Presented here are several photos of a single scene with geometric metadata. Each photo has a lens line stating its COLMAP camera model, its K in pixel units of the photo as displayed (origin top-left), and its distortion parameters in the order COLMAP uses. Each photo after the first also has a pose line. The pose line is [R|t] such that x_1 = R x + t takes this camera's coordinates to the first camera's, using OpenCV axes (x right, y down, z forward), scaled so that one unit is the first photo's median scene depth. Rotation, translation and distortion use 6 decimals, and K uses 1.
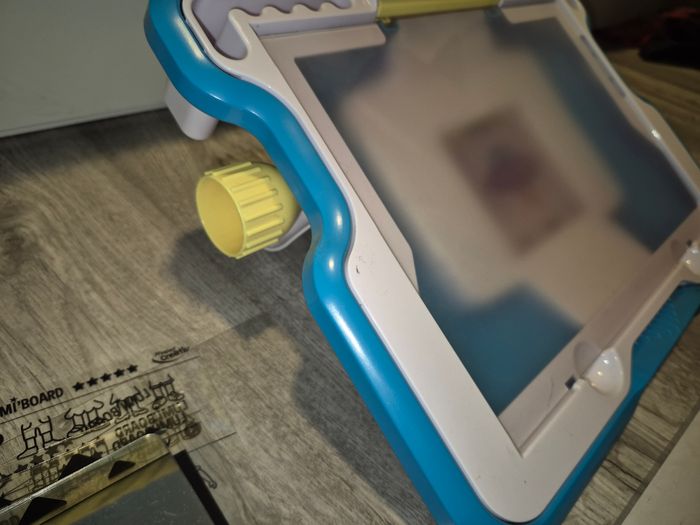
lens RADIAL K [[509.4, 0, 350.0], [0, 509.4, 262.5], [0, 0, 1]] dist [0.067747, -0.106085]
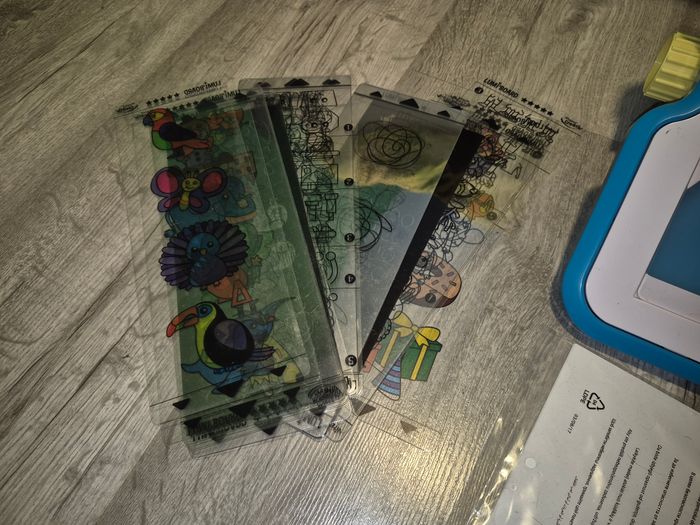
lens RADIAL K [[501.2, 0, 348.5], [0, 501.2, 257.0], [0, 0, 1]] dist [0.070598, -0.091115]
pose [[0.313826, 0.758040, -0.571742, 0.703628], [-0.553627, 0.635296, 0.538420, -0.025357], [0.771369, 0.147562, 0.619044, -0.489969]]
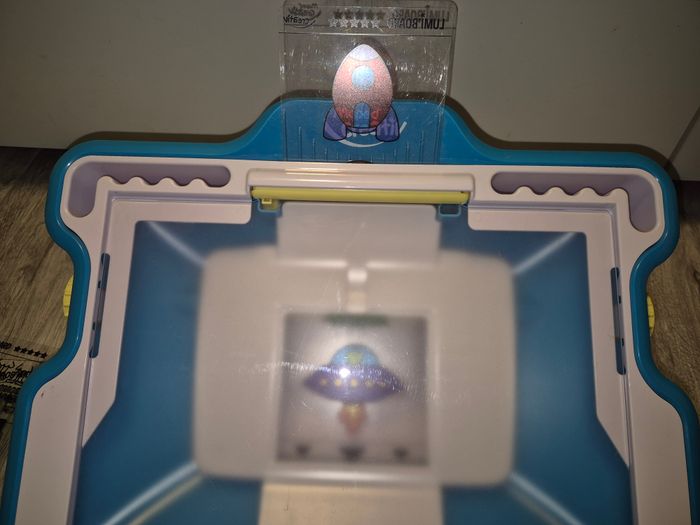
lens RADIAL K [[501.2, 0, 348.5], [0, 501.2, 257.0], [0, 0, 1]] dist [0.070598, -0.091115]
pose [[0.685686, 0.433524, -0.584715, 1.056190], [-0.381064, 0.898214, 0.219092, -0.804371], [0.620181, 0.072585, 0.781094, 0.337832]]
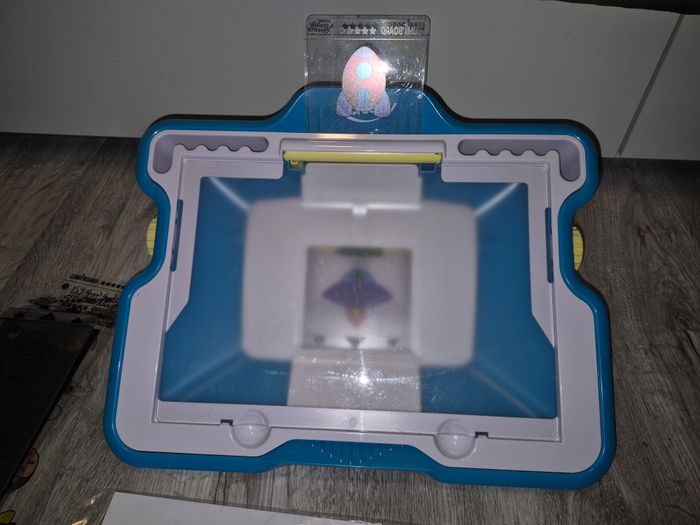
lens RADIAL K [[501.2, 0, 348.5], [0, 501.2, 257.0], [0, 0, 1]] dist [0.070598, -0.091115]
pose [[0.665307, 0.426626, -0.612664, 1.454098], [-0.374257, 0.900665, 0.220760, -0.731991], [0.645987, 0.082421, 0.758886, 0.008249]]
